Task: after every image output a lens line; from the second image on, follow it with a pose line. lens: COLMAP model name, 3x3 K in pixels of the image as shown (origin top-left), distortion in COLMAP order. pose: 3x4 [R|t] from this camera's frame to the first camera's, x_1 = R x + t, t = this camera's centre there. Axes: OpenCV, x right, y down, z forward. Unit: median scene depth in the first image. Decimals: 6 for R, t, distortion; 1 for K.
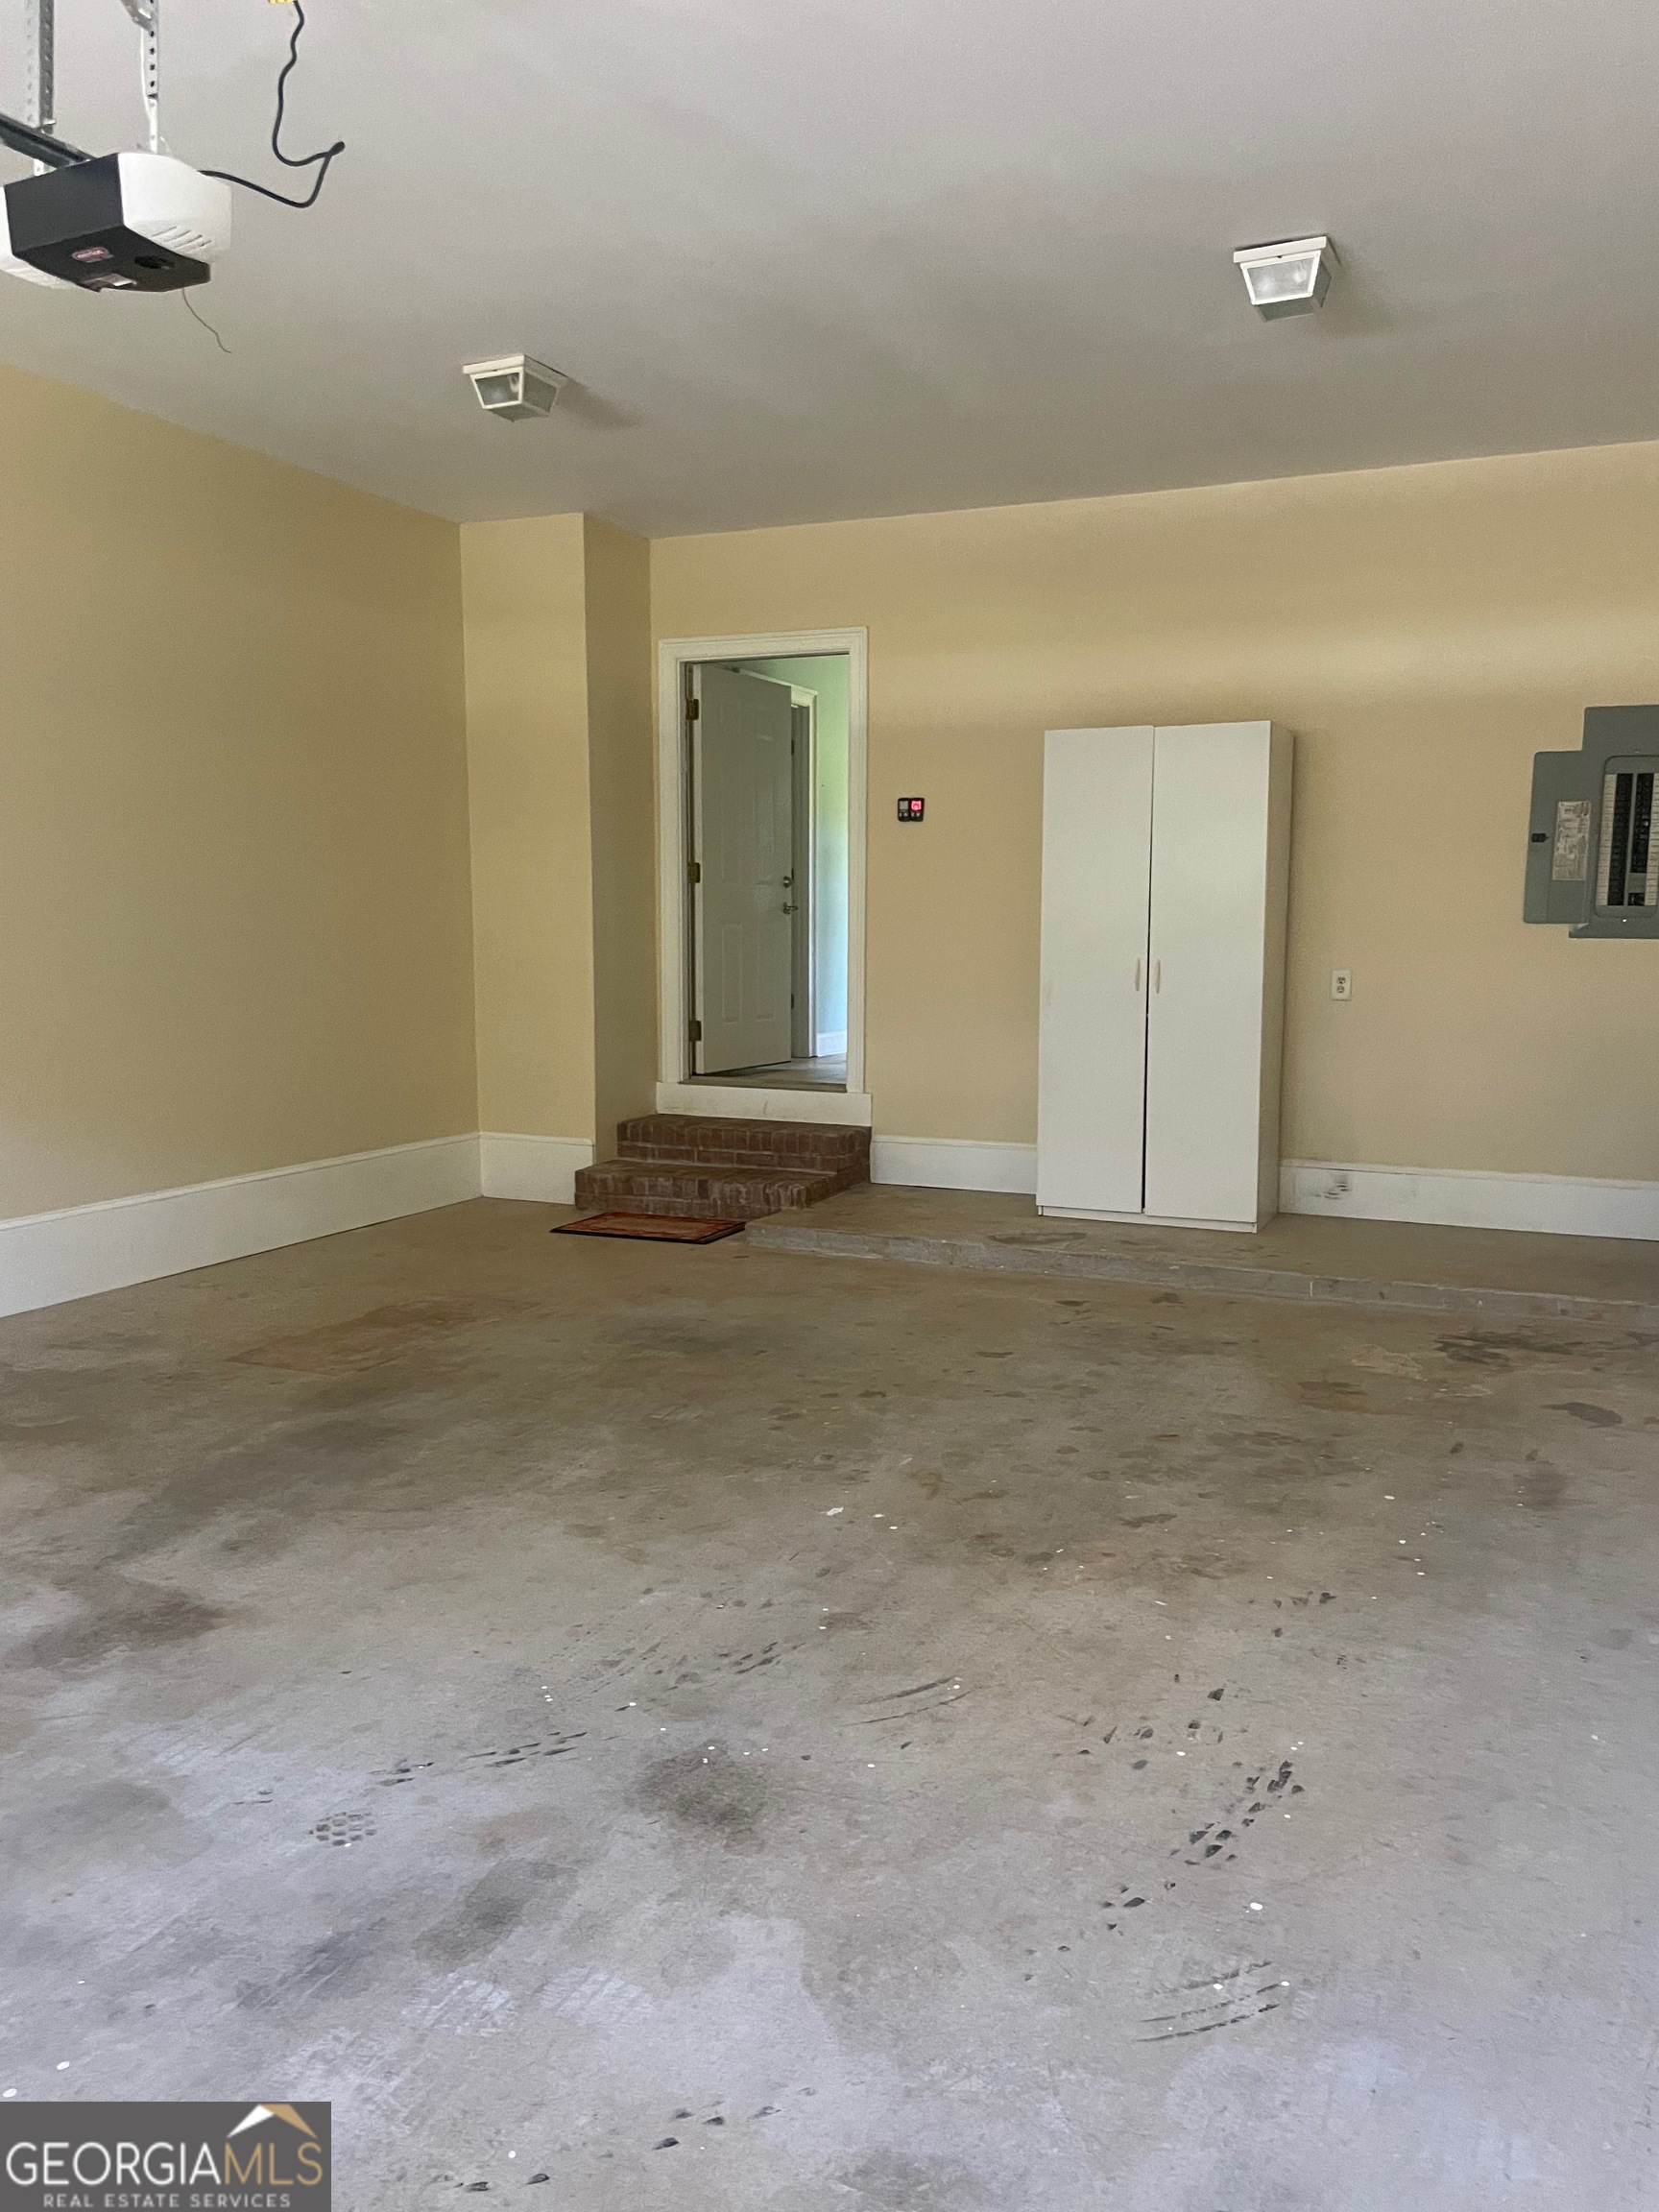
lens RADIAL K [[1691.7, 0, 831.0], [0, 1691.7, 1111.2], [0, 0, 1]] dist [0.054159, -0.059413]
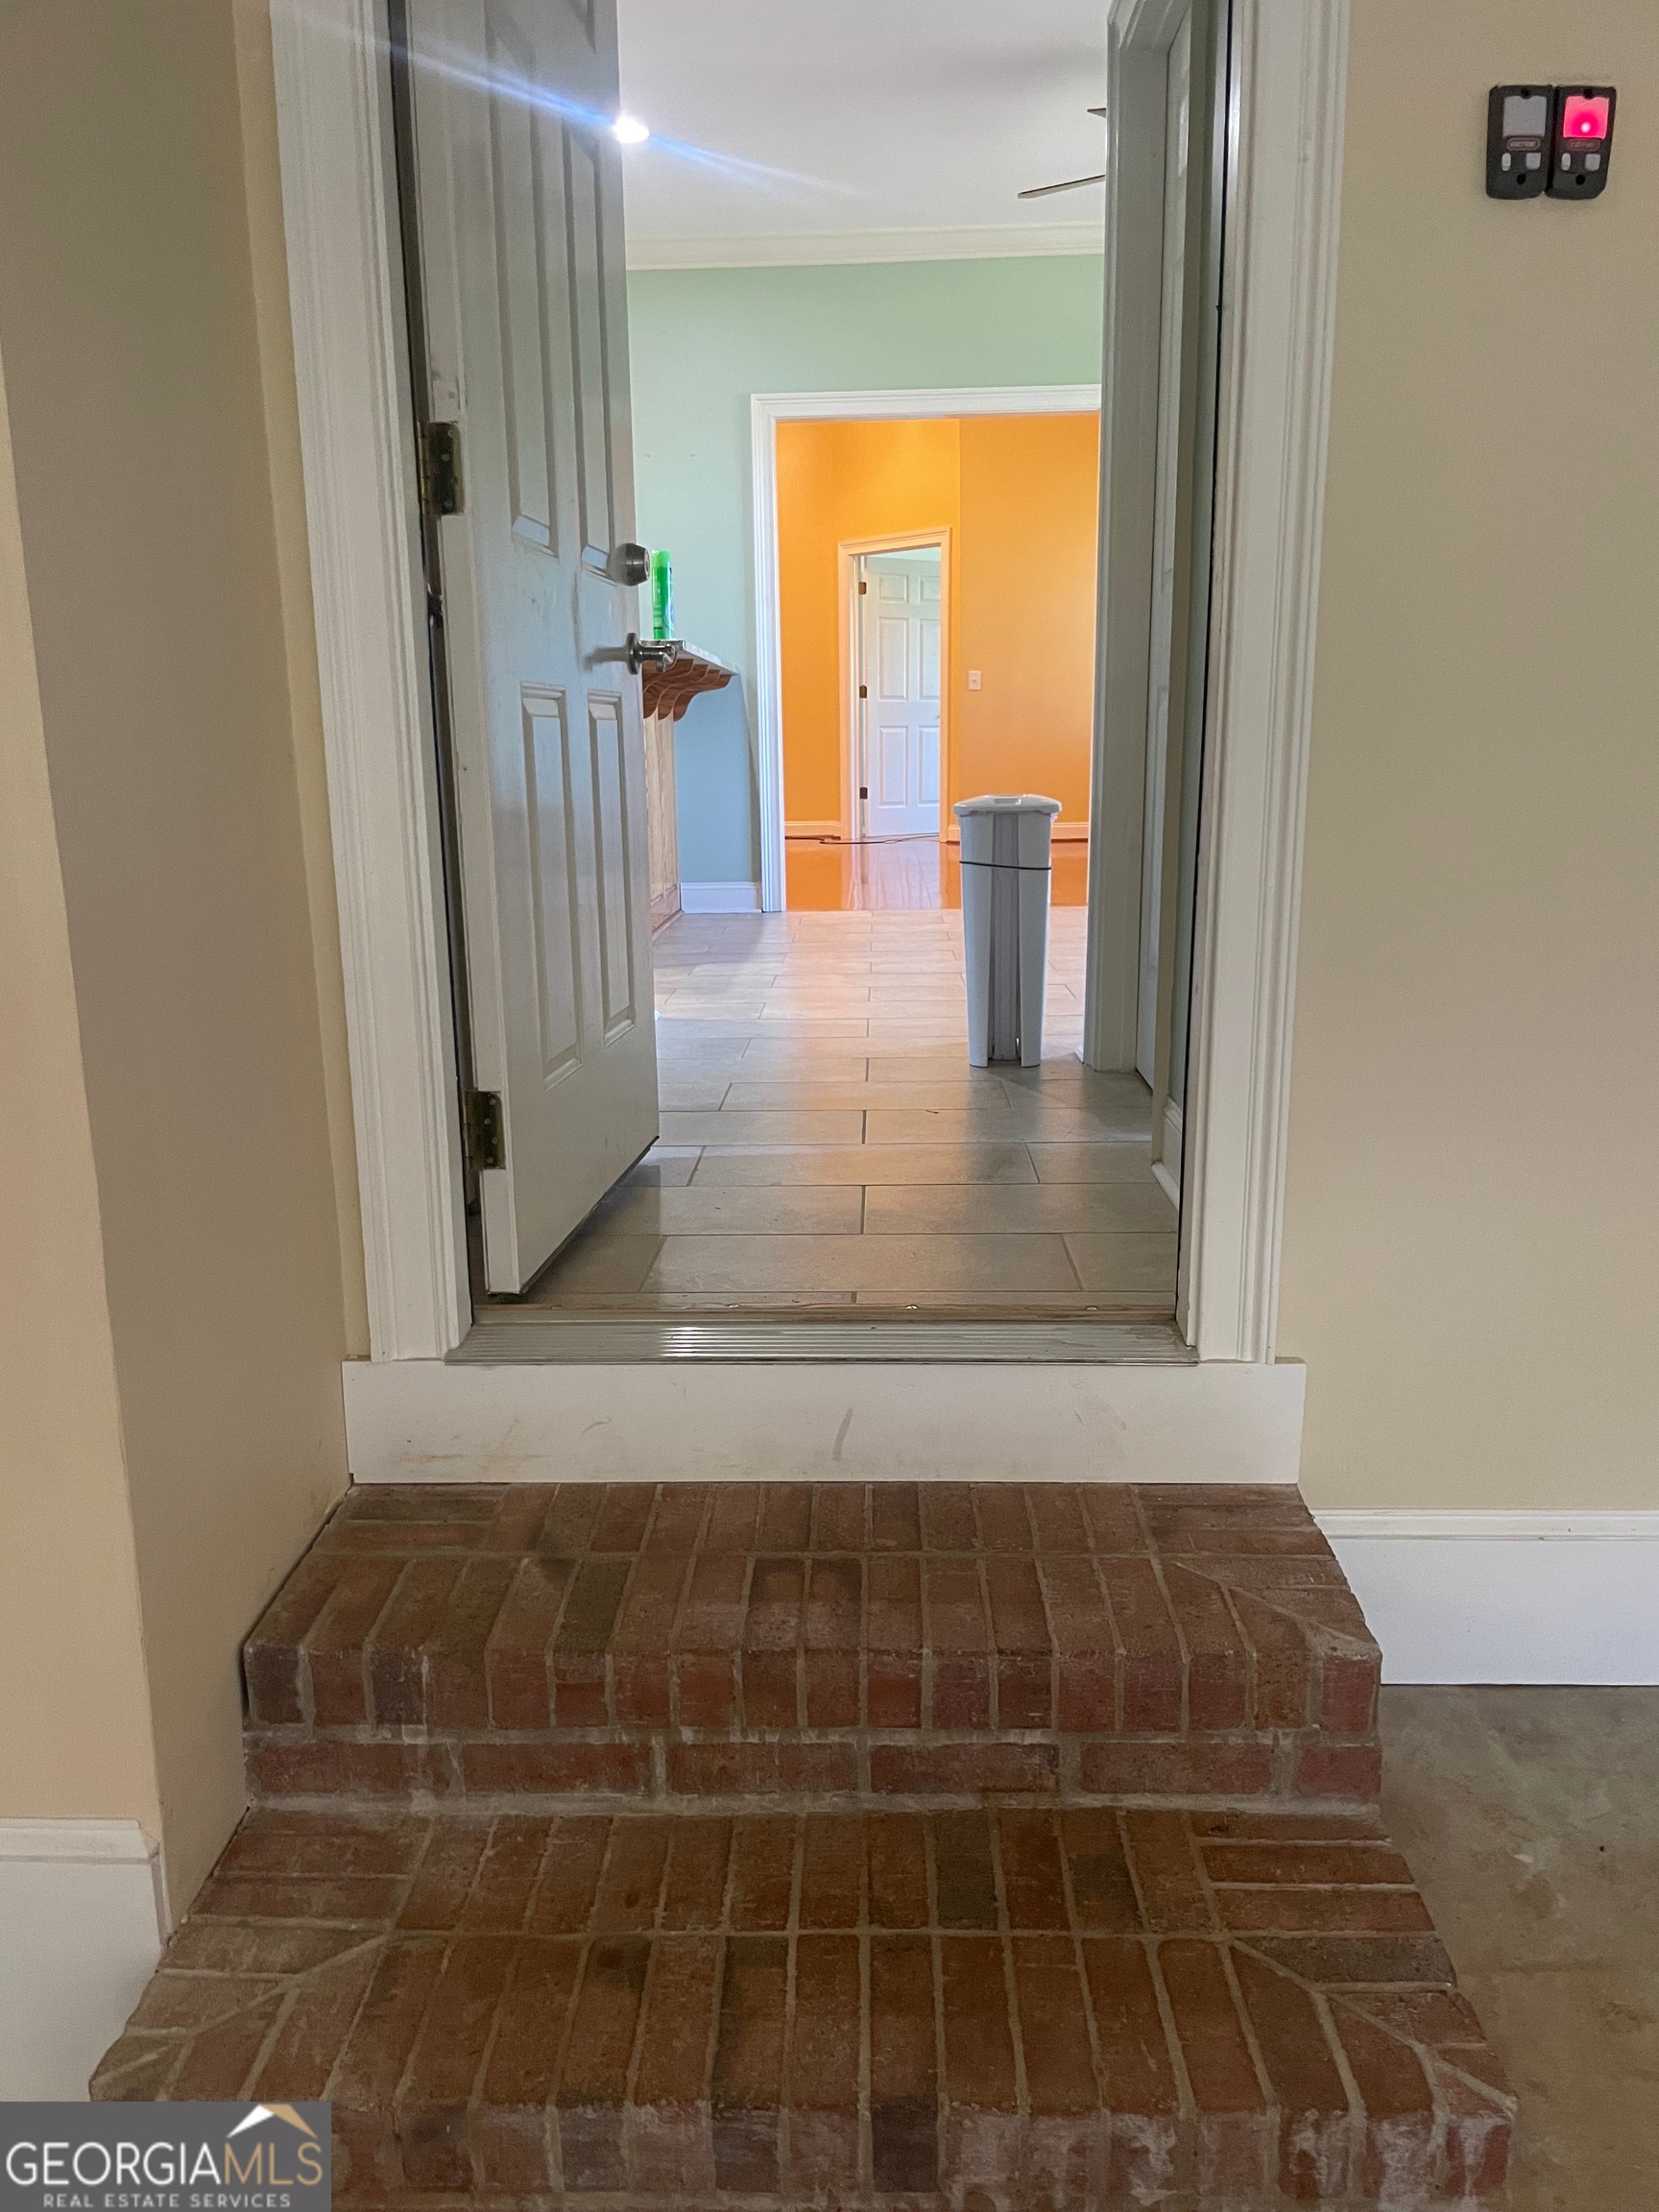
lens RADIAL K [[1691.7, 0, 826.9], [0, 1691.7, 1097.6], [0, 0, 1]] dist [0.054159, -0.059413]
pose [[0.924856, -0.101044, 0.366648, -0.164127], [0.062700, 0.991378, 0.115055, -0.103435], [-0.375112, -0.083420, 0.923218, 0.990876]]
